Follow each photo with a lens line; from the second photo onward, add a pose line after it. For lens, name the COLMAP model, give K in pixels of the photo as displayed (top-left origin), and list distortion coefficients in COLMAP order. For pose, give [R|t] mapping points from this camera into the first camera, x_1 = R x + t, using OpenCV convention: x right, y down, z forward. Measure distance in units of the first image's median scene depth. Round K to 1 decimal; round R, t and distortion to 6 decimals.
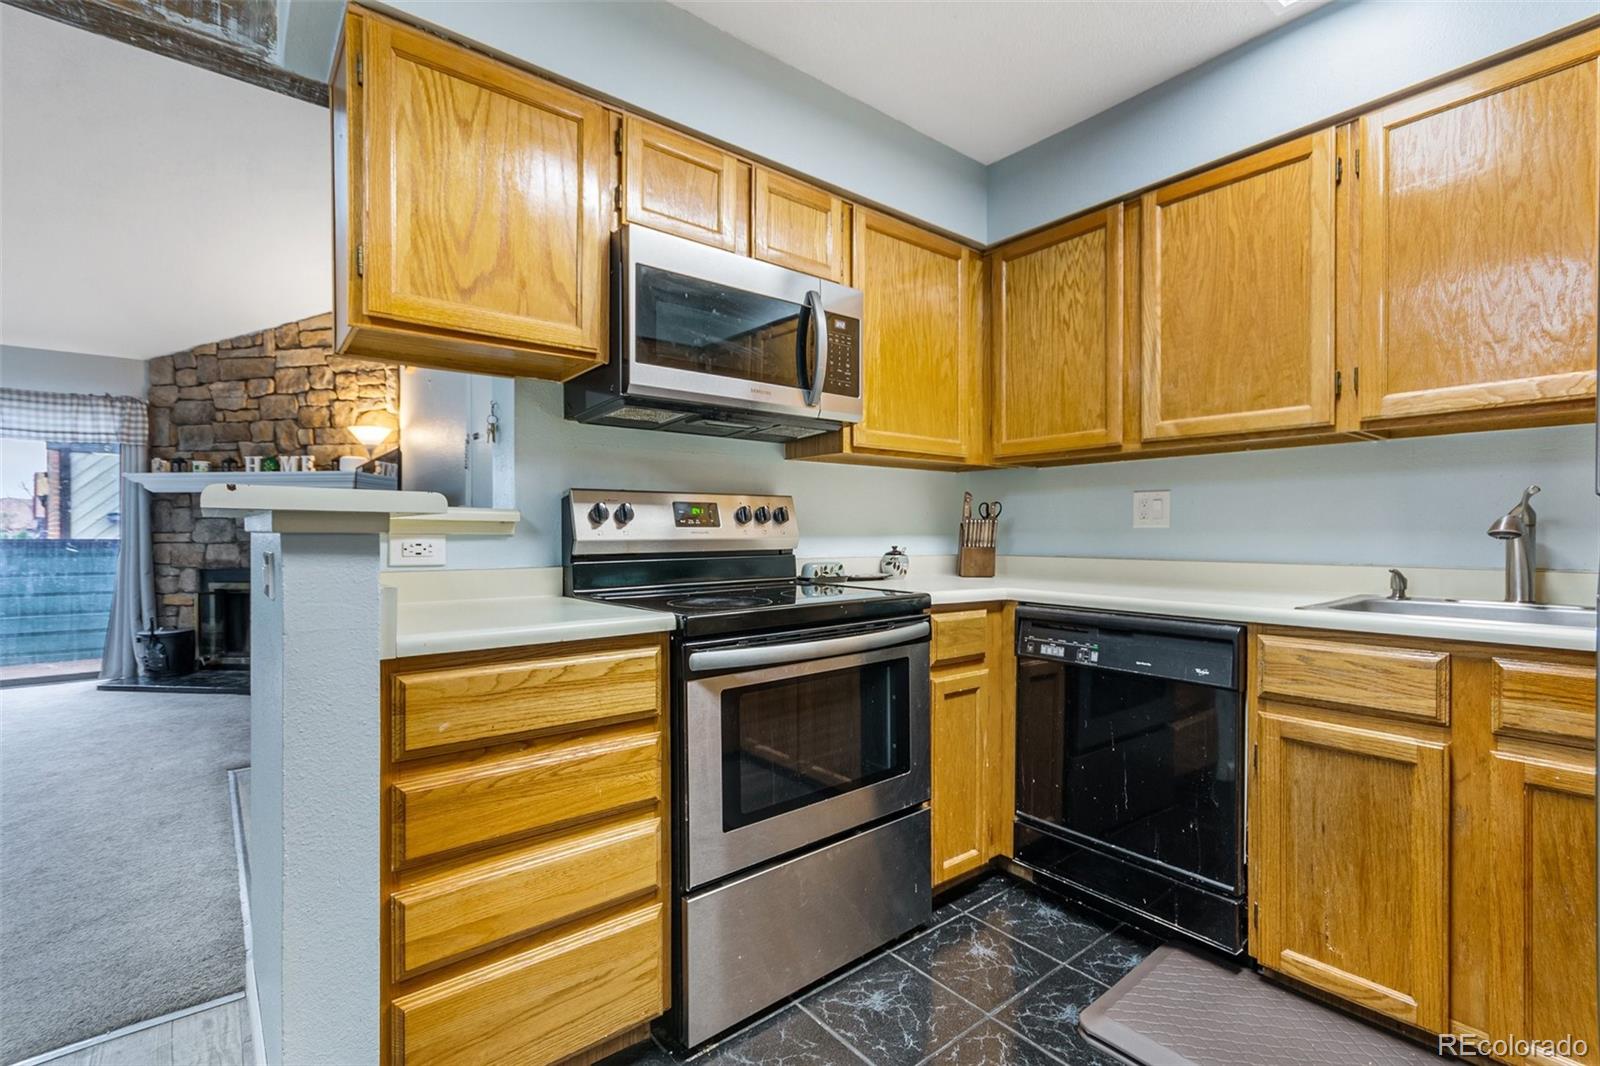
lens RADIAL K [[713.7, 0, 795.9], [0, 713.7, 538.1], [0, 0, 1]] dist [0.007088, 0.000738]
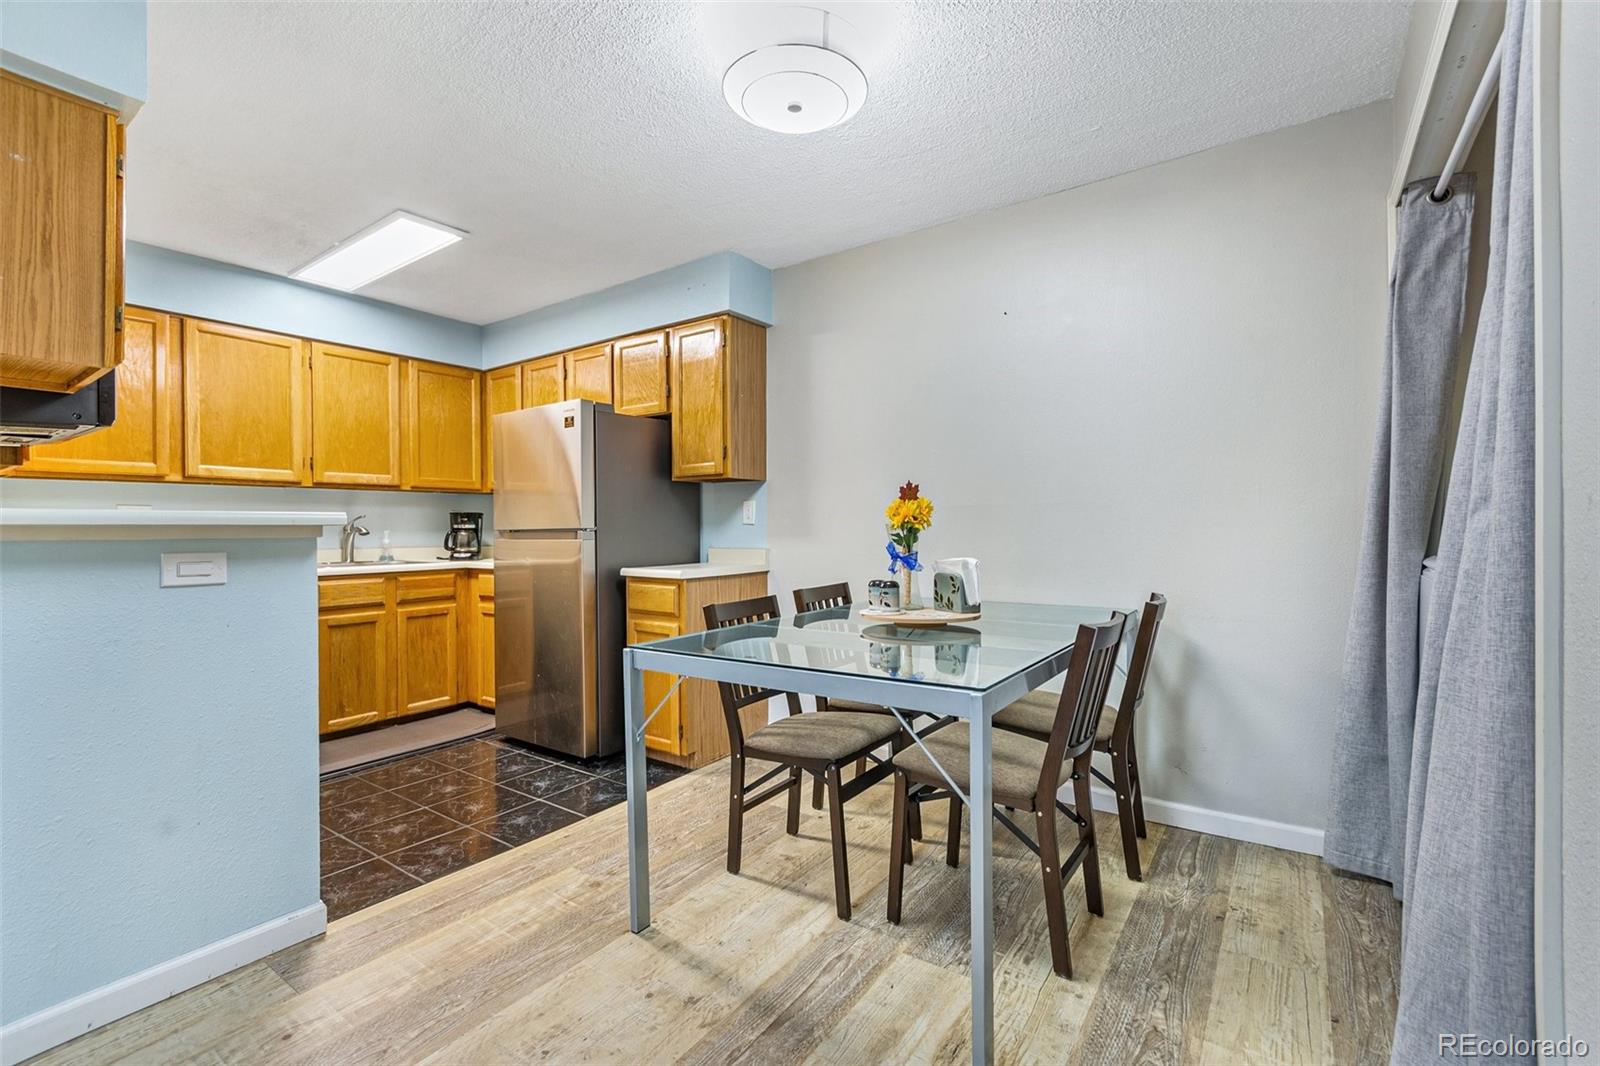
lens RADIAL K [[713.7, 0, 800.7], [0, 713.7, 527.6], [0, 0, 1]] dist [0.007088, 0.000738]
pose [[-0.263726, 0.000462, 0.964597, -0.567569], [0.009147, 0.999956, 0.002022, -0.005901], [-0.964554, 0.009357, -0.263719, 0.052271]]
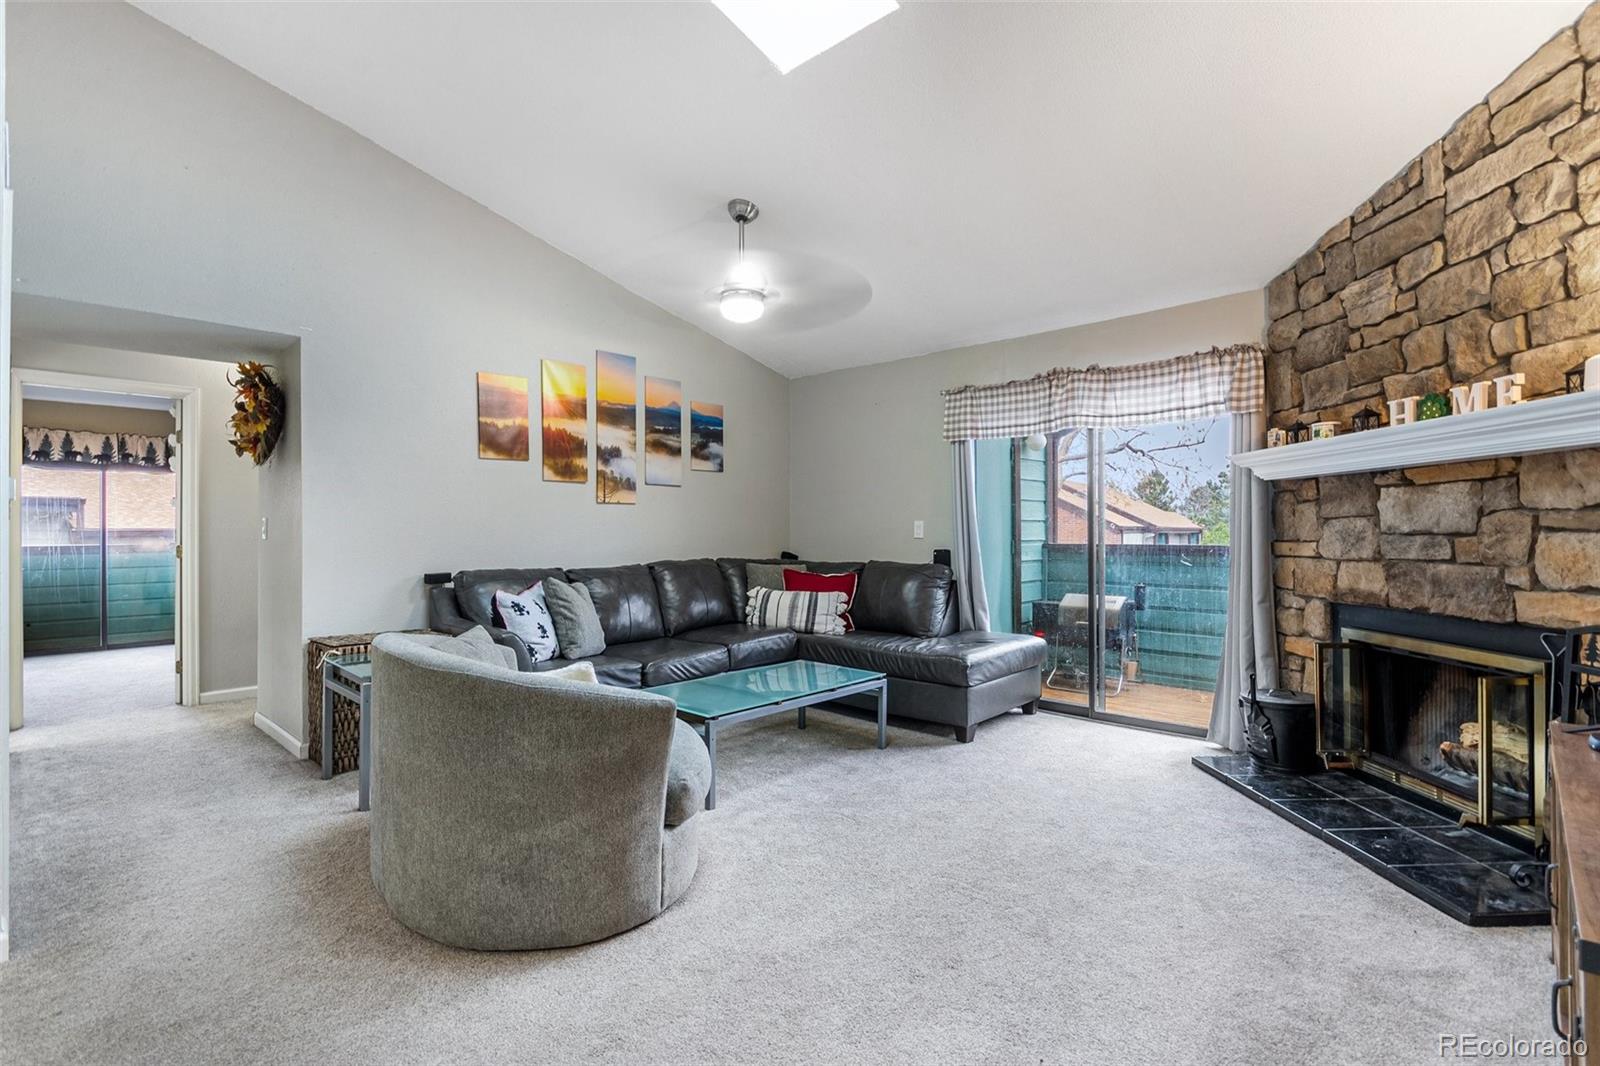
lens RADIAL K [[747.3, 0, 795.0], [0, 747.3, 530.5], [0, 0, 1]] dist [0.005609, -0.006465]
pose [[0.119348, -0.004641, -0.992842, -0.264449], [0.001585, 0.999989, -0.004484, -0.015359], [0.992851, -0.001038, 0.119354, 0.489554]]
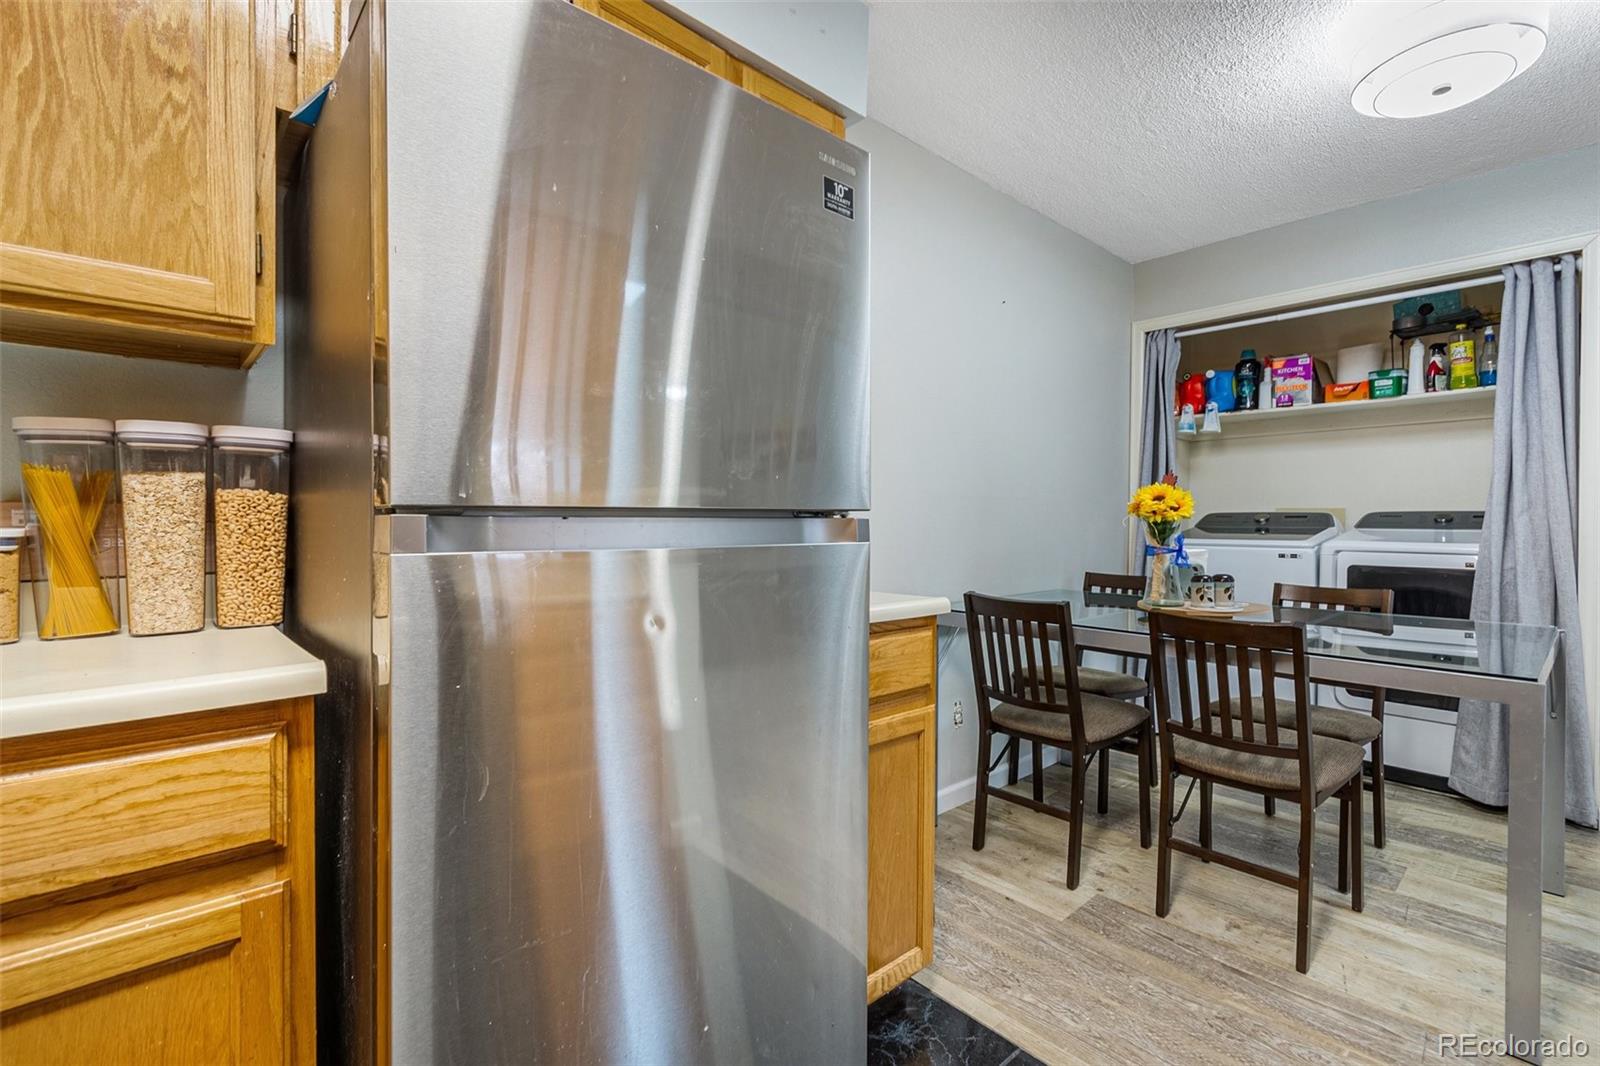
lens RADIAL K [[713.7, 0, 777.8], [0, 713.7, 536.2], [0, 0, 1]] dist [0.007088, 0.000738]
pose [[-0.998808, -0.004091, -0.048641, 0.122290], [-0.005272, 0.999693, 0.024191, -0.003040], [0.048527, 0.024418, -0.998523, 0.293658]]
